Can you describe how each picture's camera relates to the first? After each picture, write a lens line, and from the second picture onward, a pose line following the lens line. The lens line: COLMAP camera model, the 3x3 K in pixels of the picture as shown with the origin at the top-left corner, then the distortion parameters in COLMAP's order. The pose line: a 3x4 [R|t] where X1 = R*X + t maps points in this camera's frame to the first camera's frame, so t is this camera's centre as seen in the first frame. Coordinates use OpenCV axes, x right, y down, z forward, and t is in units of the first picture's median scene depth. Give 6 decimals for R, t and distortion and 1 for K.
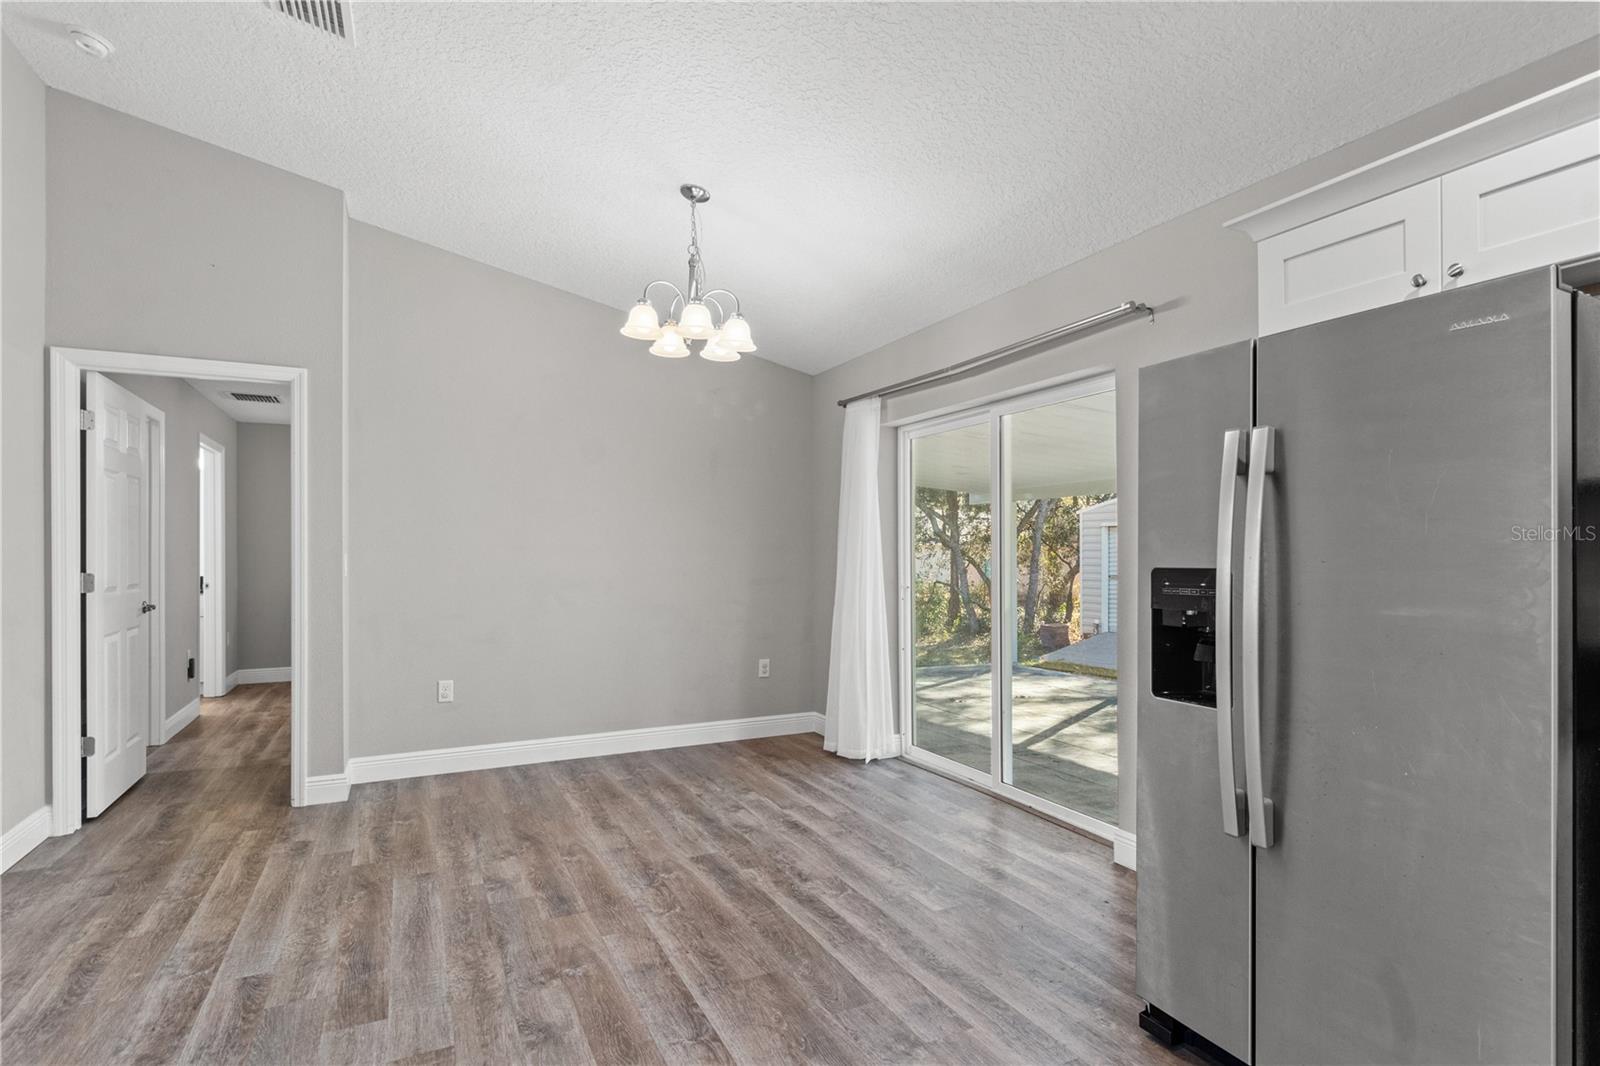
lens RADIAL K [[797.0, 0, 795.9], [0, 797.0, 551.1], [0, 0, 1]] dist [-0.001134, -0.001069]
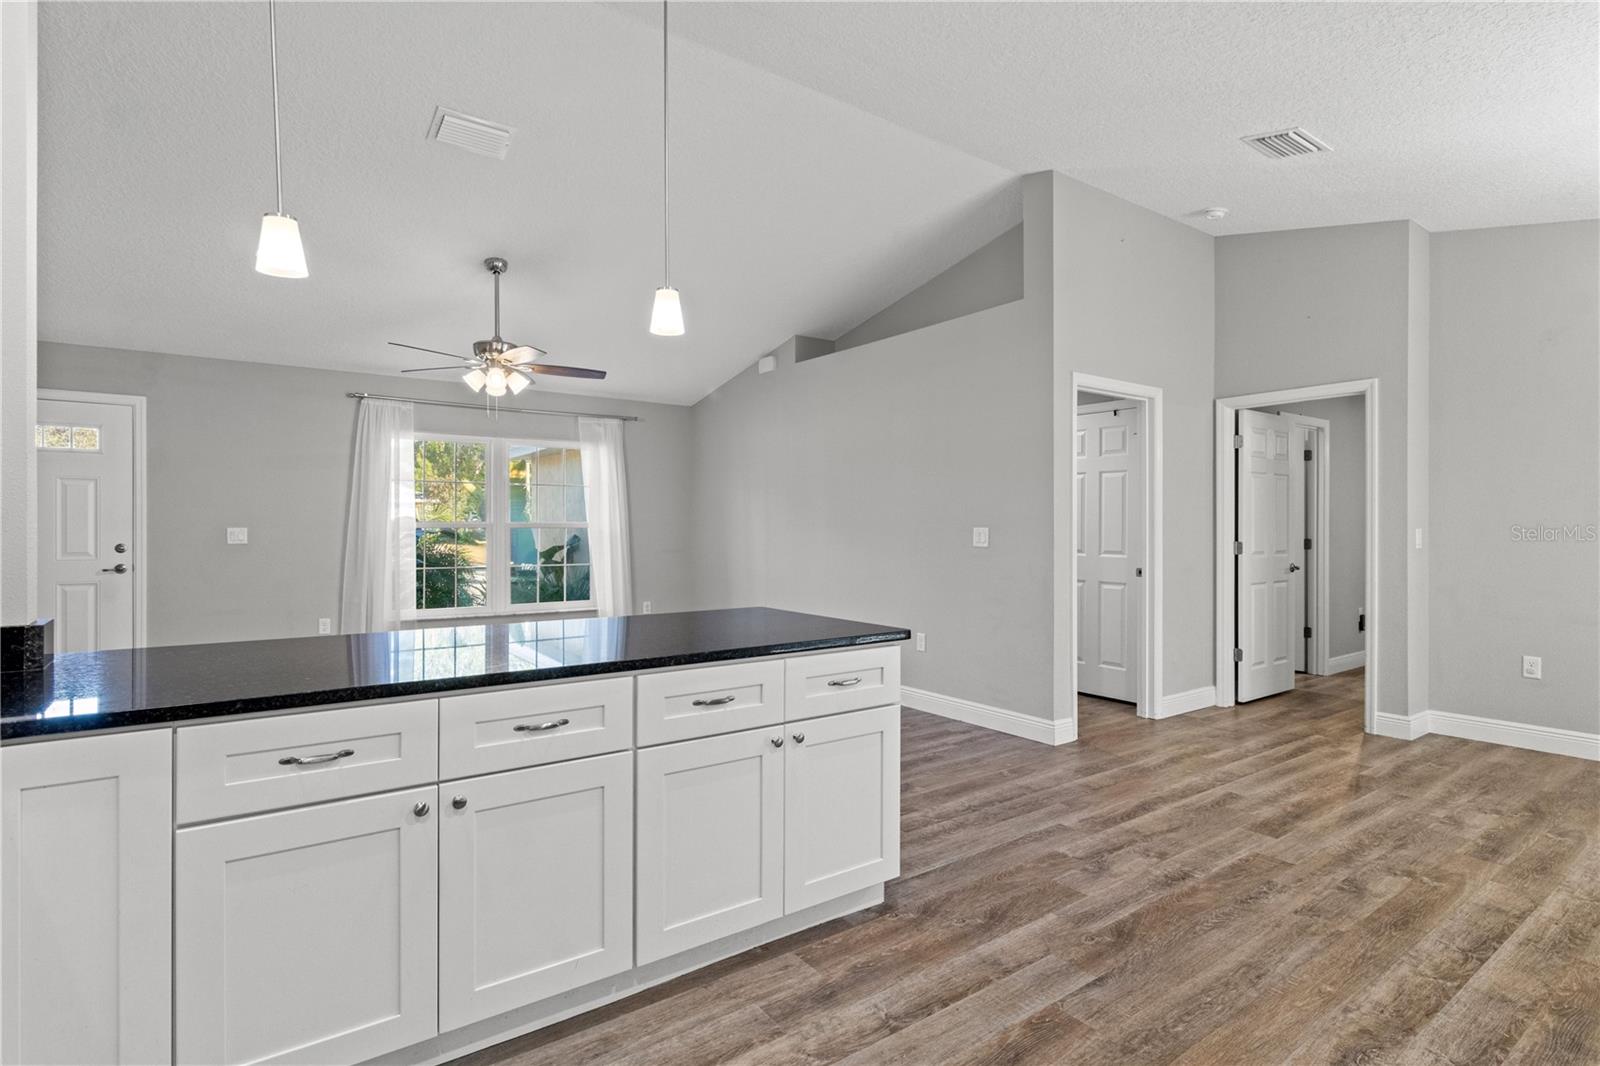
lens RADIAL K [[797.0, 0, 795.9], [0, 797.0, 551.1], [0, 0, 1]] dist [-0.001134, -0.001069]
pose [[0.147670, 0.026738, -0.988675, 0.617396], [0.002050, 0.999624, 0.027340, 0.002296], [0.989034, -0.006064, 0.147560, -0.085608]]
